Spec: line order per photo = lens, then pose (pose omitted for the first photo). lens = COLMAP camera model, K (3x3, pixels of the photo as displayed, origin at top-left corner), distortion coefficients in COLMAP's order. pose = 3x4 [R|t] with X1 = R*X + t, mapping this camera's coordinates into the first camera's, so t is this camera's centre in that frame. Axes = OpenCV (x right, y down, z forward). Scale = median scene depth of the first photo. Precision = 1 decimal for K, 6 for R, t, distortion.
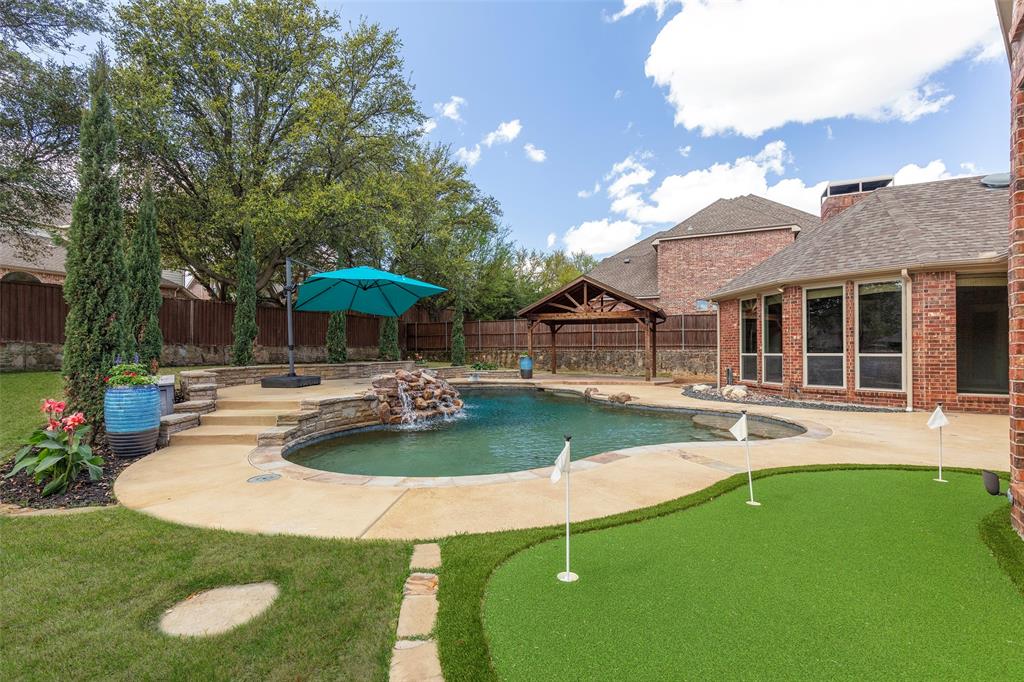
lens RADIAL K [[450.9, 0, 516.8], [0, 450.9, 344.4], [0, 0, 1]] dist [0.011886, -0.000011]
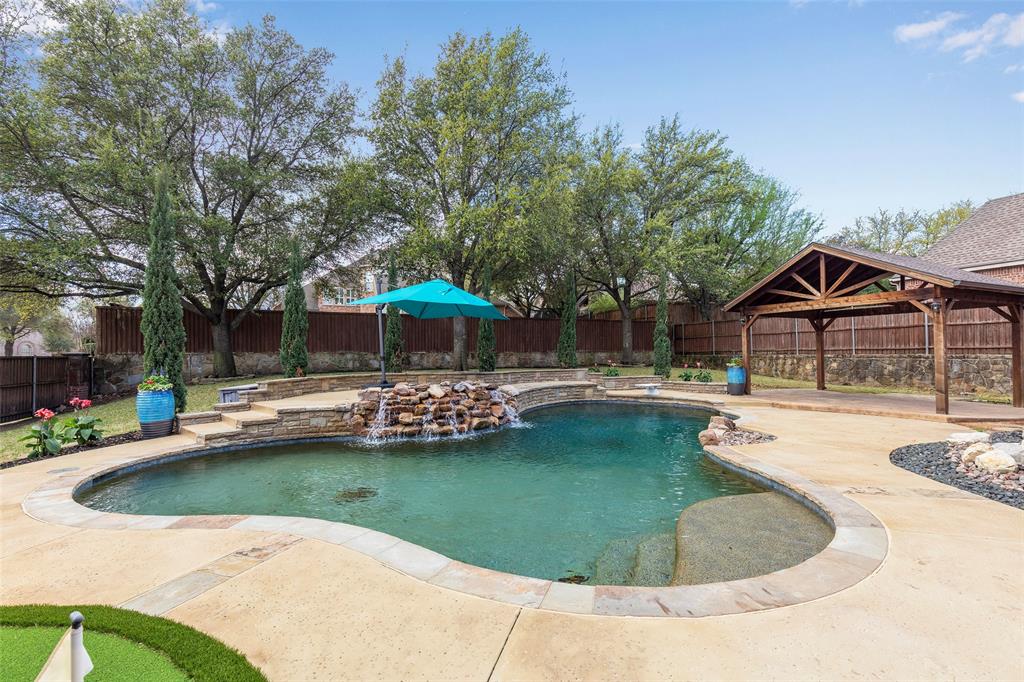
lens RADIAL K [[457.3, 0, 527.9], [0, 457.3, 342.9], [0, 0, 1]] dist [0.017187, -0.000058]
pose [[0.721970, -0.019708, -0.691643, 0.402760], [0.015926, 0.999803, -0.011865, -0.008515], [0.691741, -0.002448, 0.722142, 0.301483]]
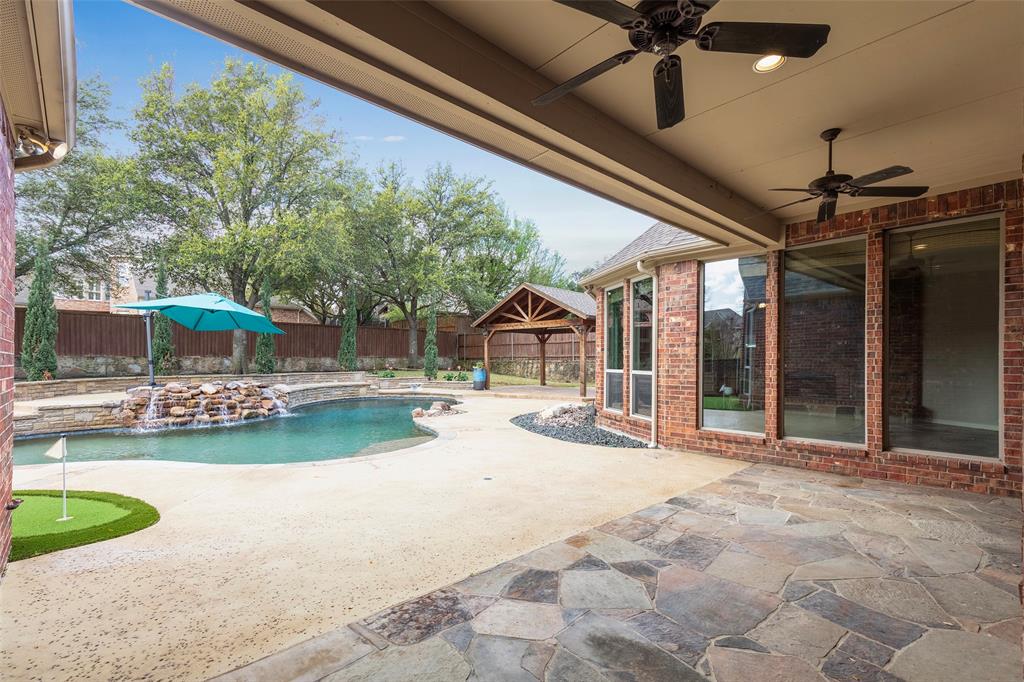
lens RADIAL K [[457.1, 0, 524.9], [0, 457.1, 353.4], [0, 0, 1]] dist [0.011477, -0.000363]
pose [[0.931386, -0.004589, -0.364005, 0.650369], [0.006043, 0.999978, 0.002856, -0.009632], [0.363984, -0.004859, 0.931393, 0.144535]]
